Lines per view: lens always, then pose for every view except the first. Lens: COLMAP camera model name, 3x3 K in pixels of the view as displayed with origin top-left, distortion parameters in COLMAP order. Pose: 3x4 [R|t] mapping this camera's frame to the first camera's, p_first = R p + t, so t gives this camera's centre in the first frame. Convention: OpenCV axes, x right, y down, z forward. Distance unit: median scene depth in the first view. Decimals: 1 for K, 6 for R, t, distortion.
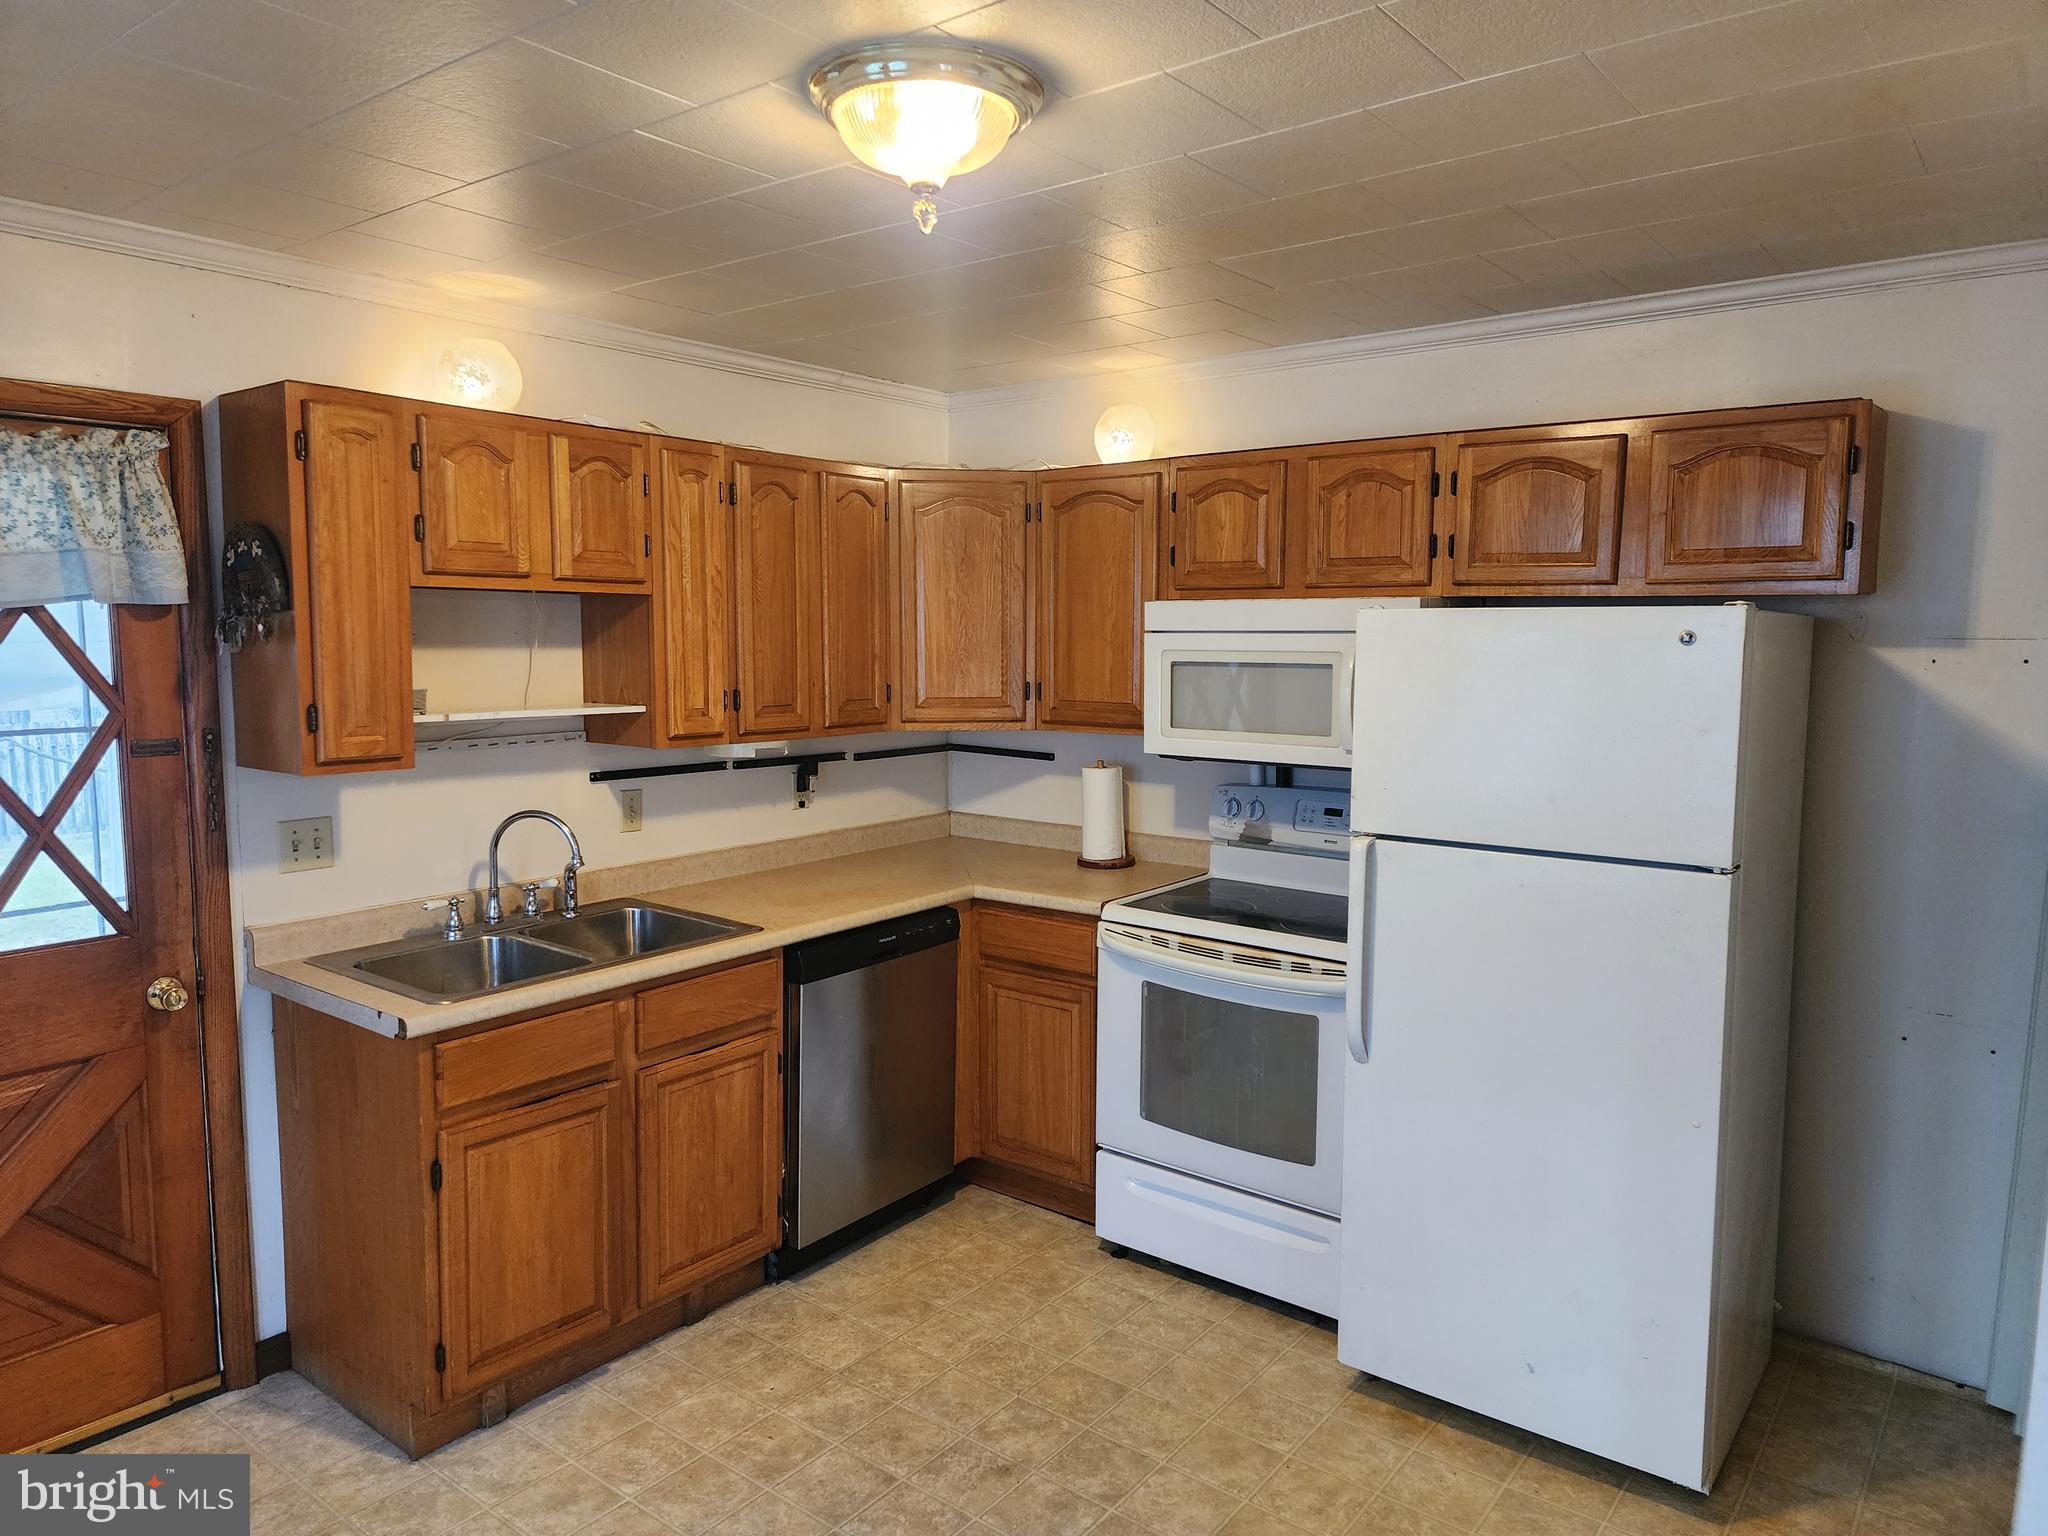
lens RADIAL K [[1367.9, 0, 1008.9], [0, 1367.9, 767.2], [0, 0, 1]] dist [0.082499, -0.085397]
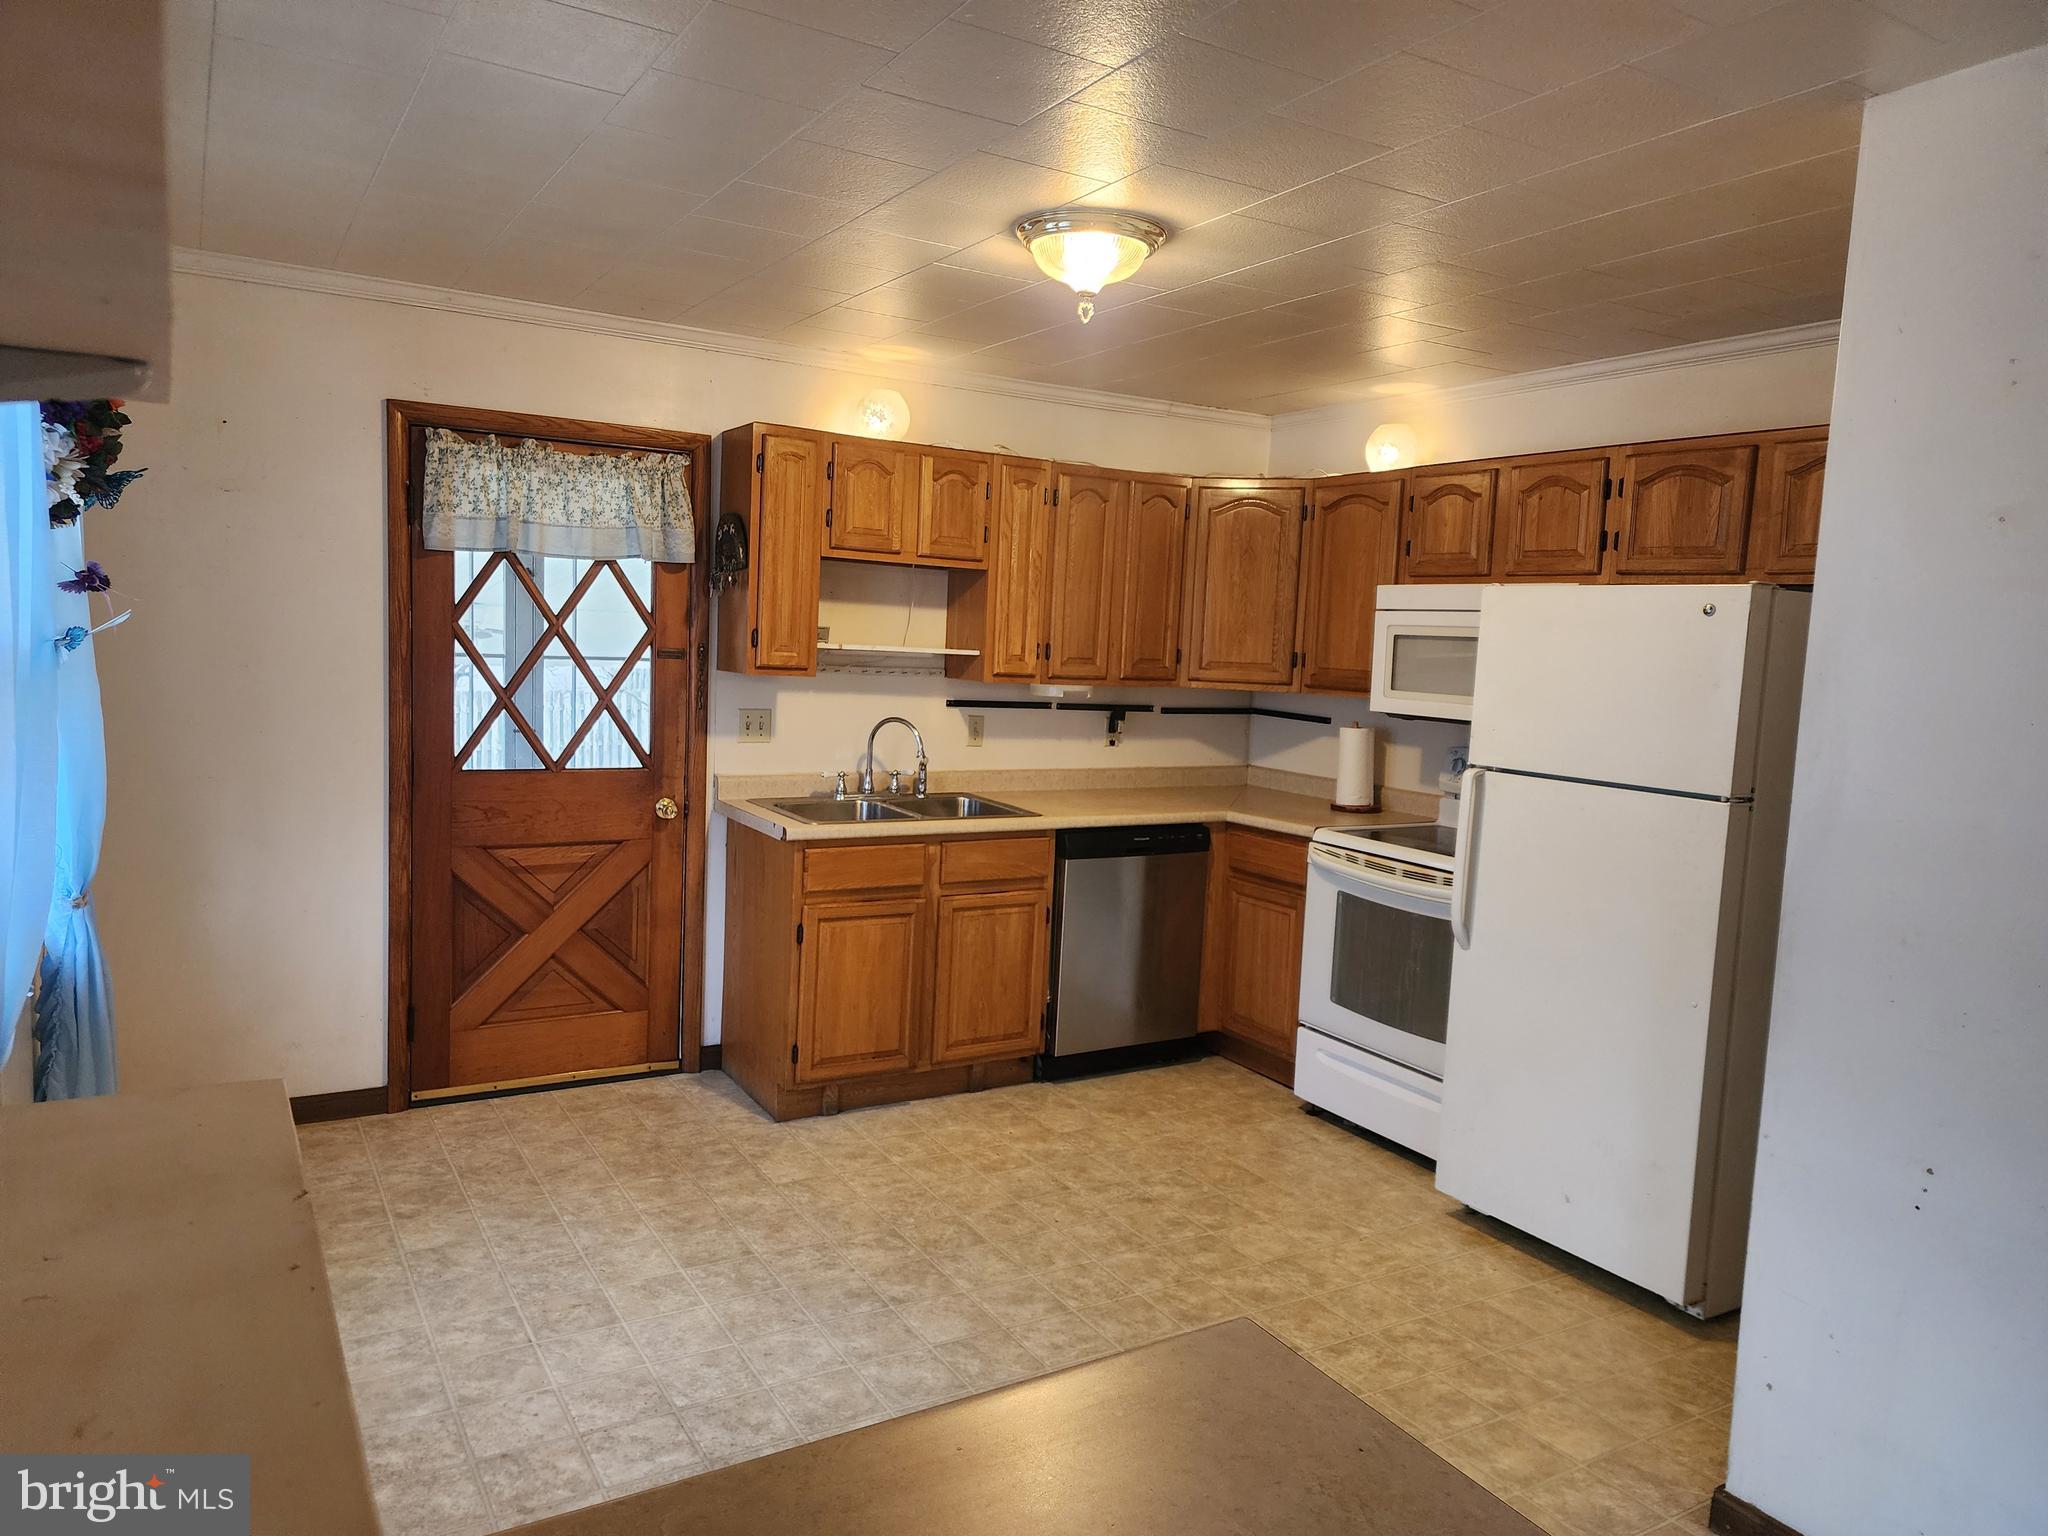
lens RADIAL K [[1367.9, 0, 1014.5], [0, 1367.9, 773.5], [0, 0, 1]] dist [0.082499, -0.085397]
pose [[0.933785, 0.074653, -0.349962, 0.287792], [-0.077719, 0.996961, 0.005296, 0.076483], [0.349294, 0.022254, 0.936749, -0.305121]]
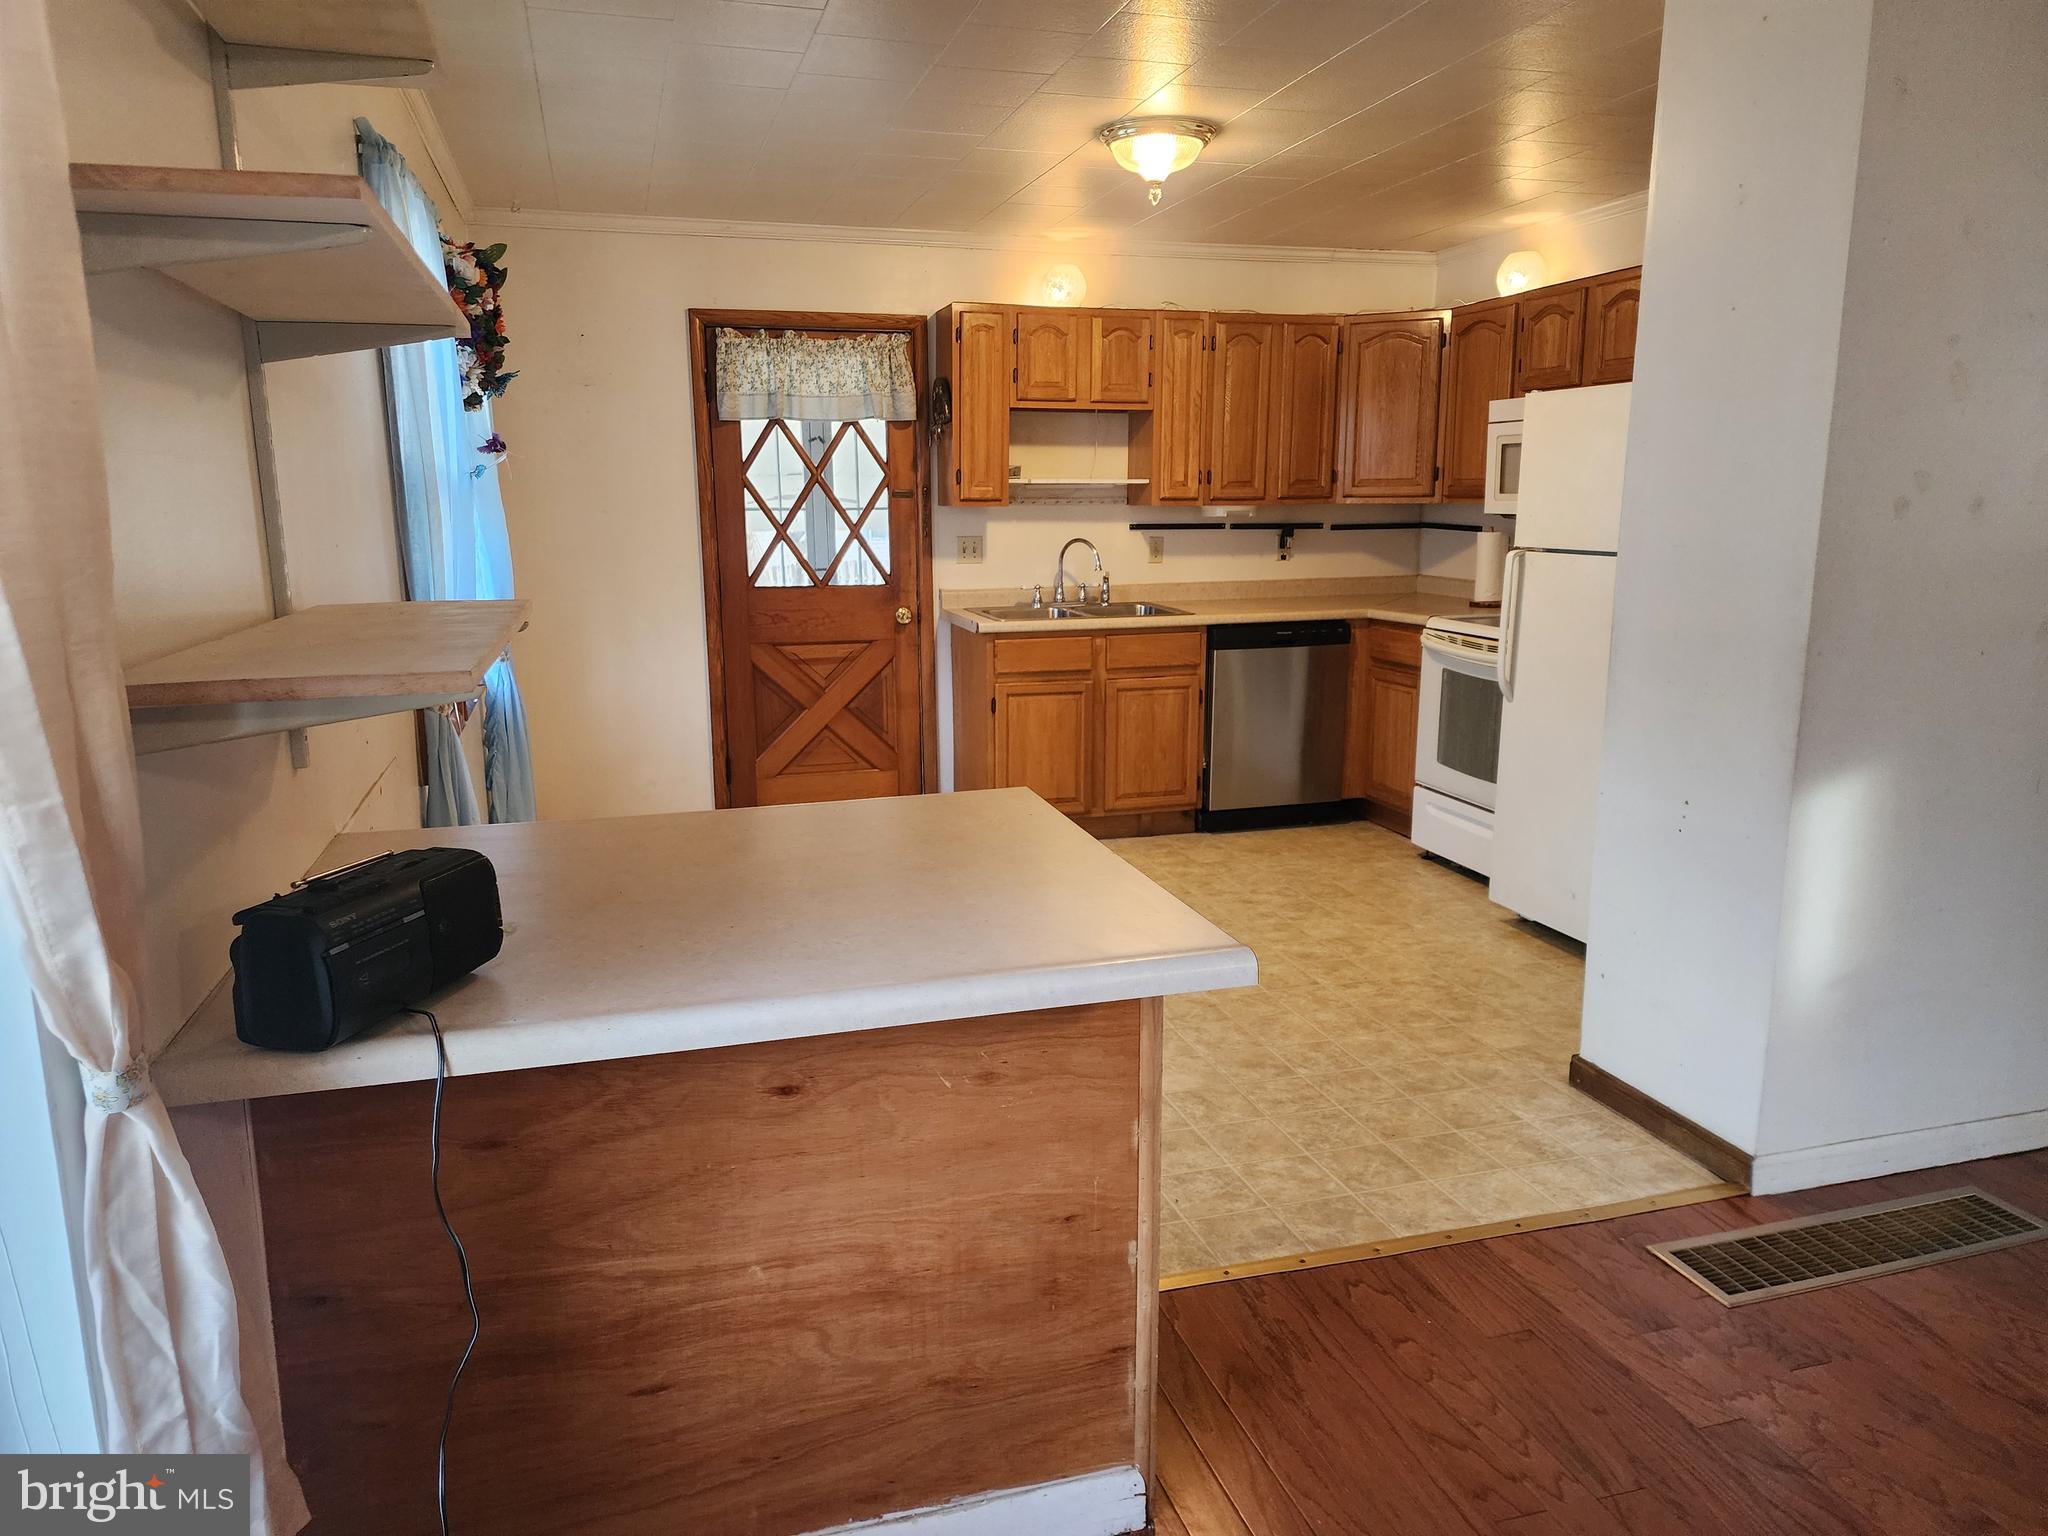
lens RADIAL K [[1367.9, 0, 1021.6], [0, 1367.9, 775.0], [0, 0, 1]] dist [0.082499, -0.085397]
pose [[0.818123, 0.110604, -0.564307, 0.654040], [-0.052703, 0.991620, 0.117948, 0.136374], [0.572624, -0.066756, 0.817096, -0.529180]]
